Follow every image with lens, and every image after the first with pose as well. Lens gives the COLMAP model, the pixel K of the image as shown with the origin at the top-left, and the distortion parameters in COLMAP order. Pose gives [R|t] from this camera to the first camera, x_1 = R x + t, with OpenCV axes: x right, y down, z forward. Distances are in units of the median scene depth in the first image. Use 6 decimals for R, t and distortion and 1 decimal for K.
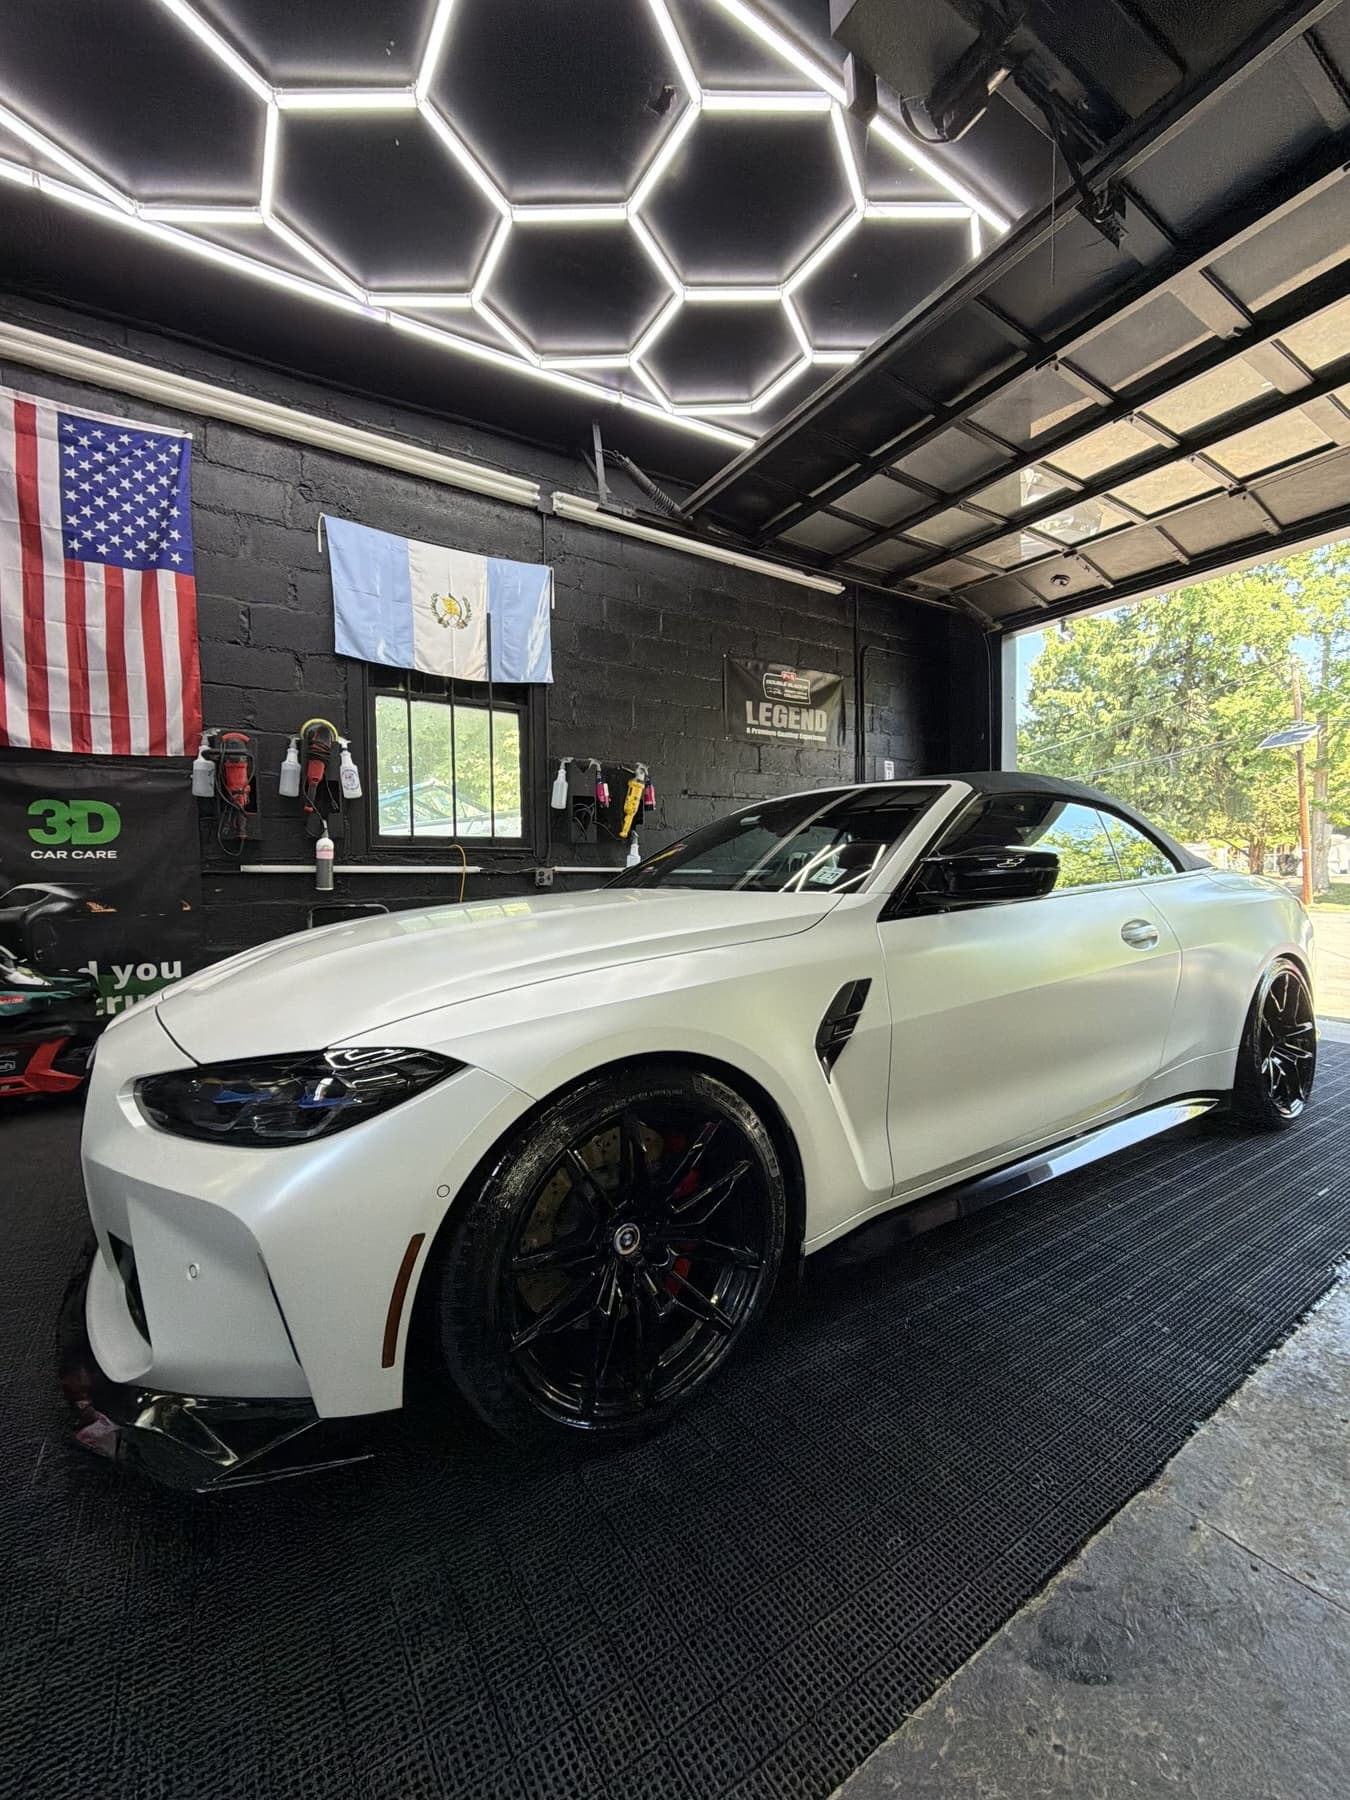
lens RADIAL K [[712.8, 0, 672.2], [0, 712.8, 899.1], [0, 0, 1]] dist [-0.003300, 0.000111]
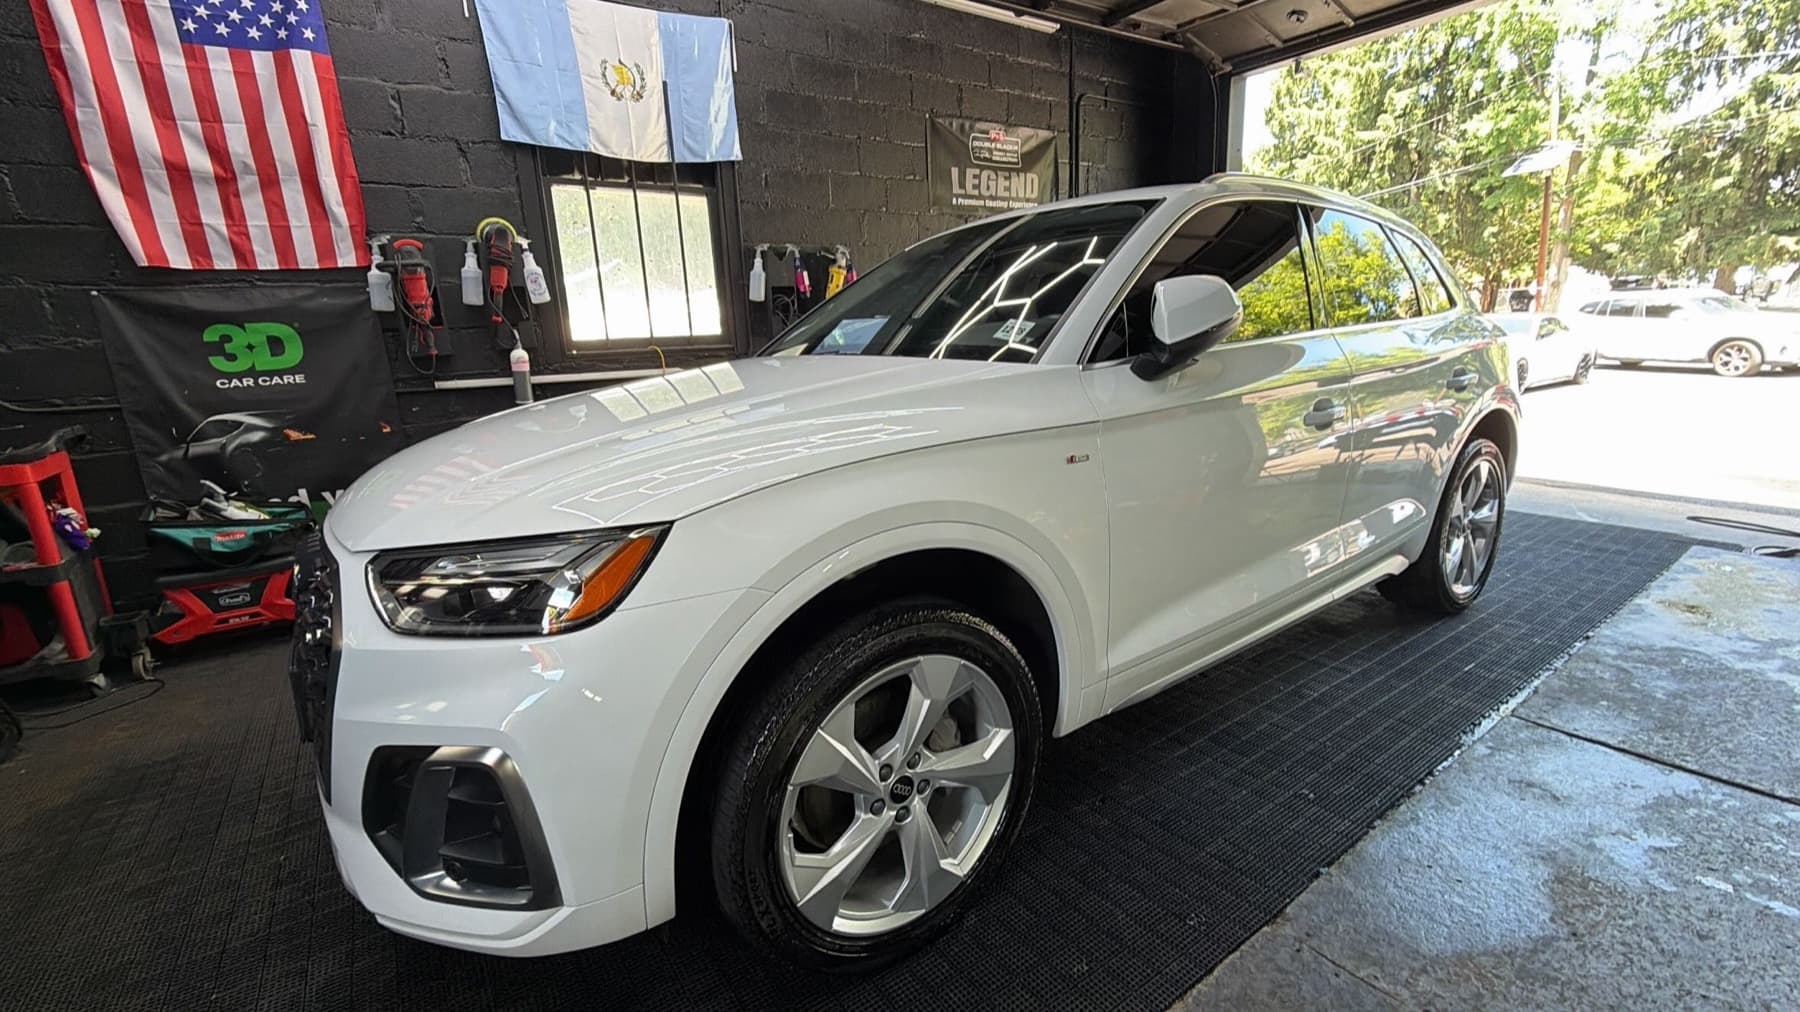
lens RADIAL K [[749.1, 0, 899.9], [0, 749.1, 509.5], [0, 0, 1]] dist [-0.000478, -0.000183]
pose [[0.998924, -0.036772, 0.028257, -0.009184], [0.030240, 0.978453, 0.204244, -0.064360], [-0.035159, -0.203170, 0.978512, -0.051349]]
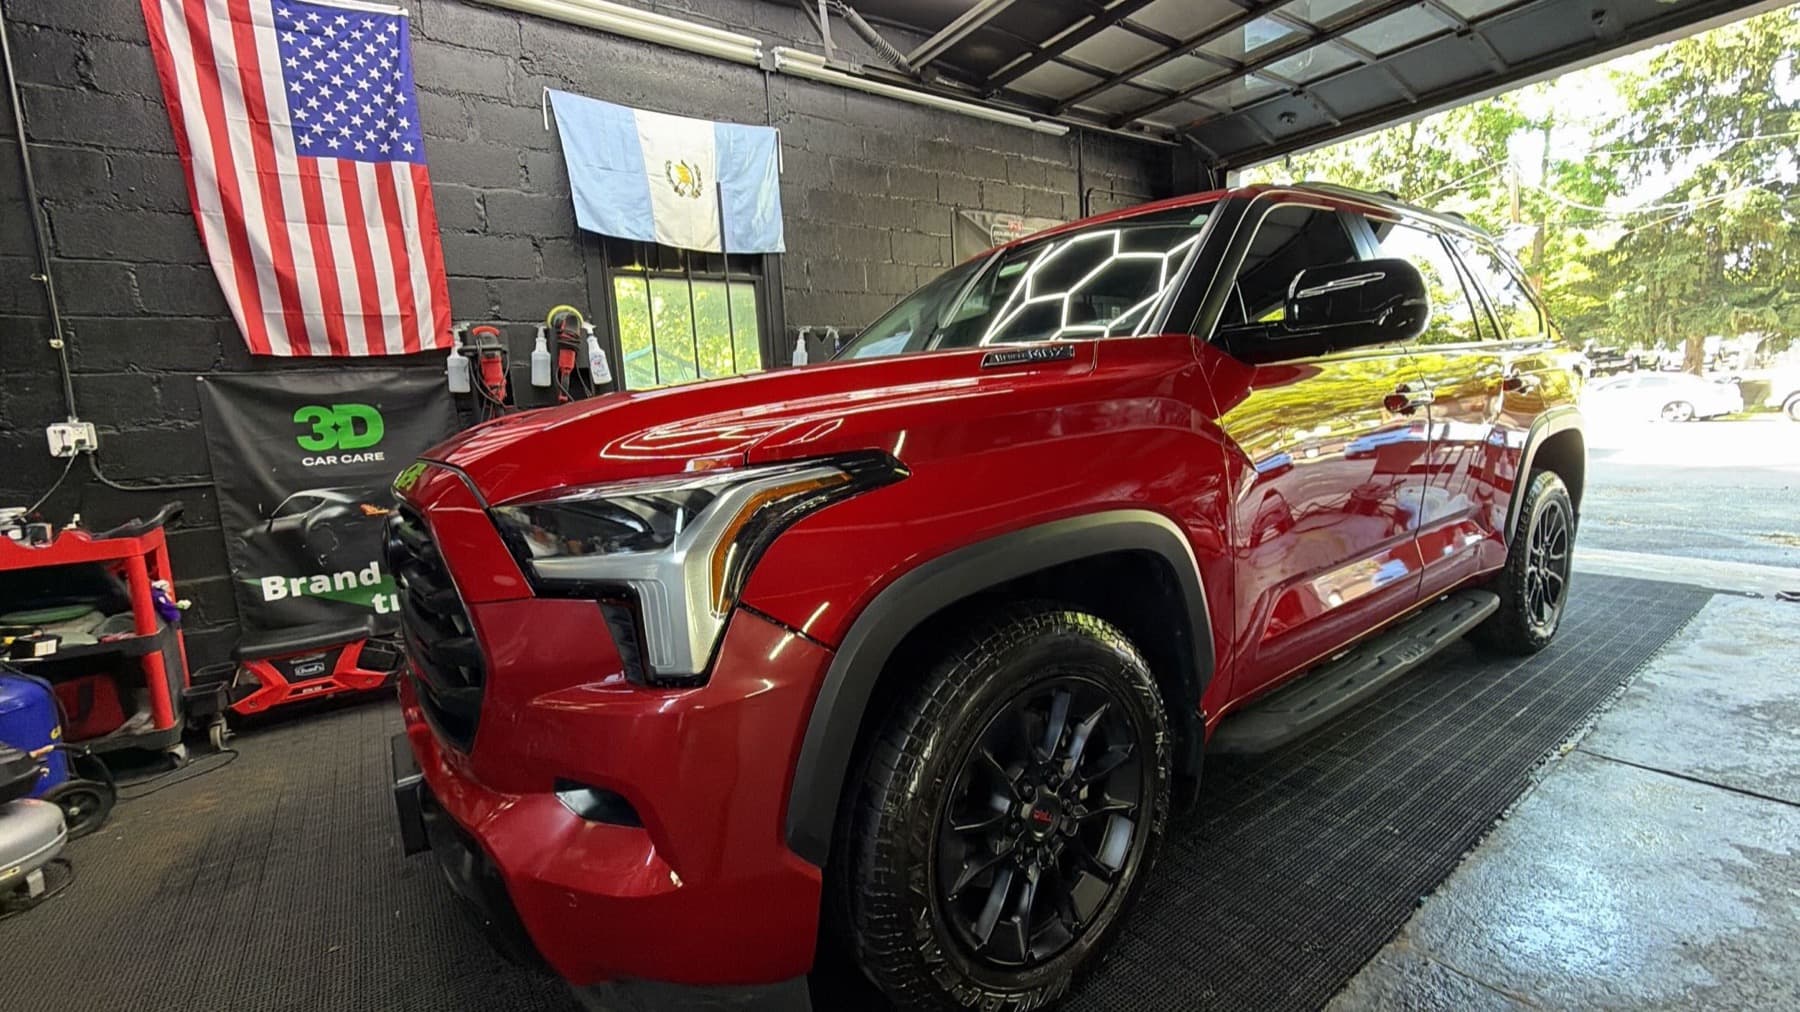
lens RADIAL K [[749.1, 0, 899.6], [0, 749.1, 509.7], [0, 0, 1]] dist [-0.000478, -0.000183]
pose [[0.997997, -0.050665, 0.037893, -0.082062], [0.046581, 0.993710, 0.101833, -0.054748], [-0.042814, -0.099864, 0.994080, -0.088855]]
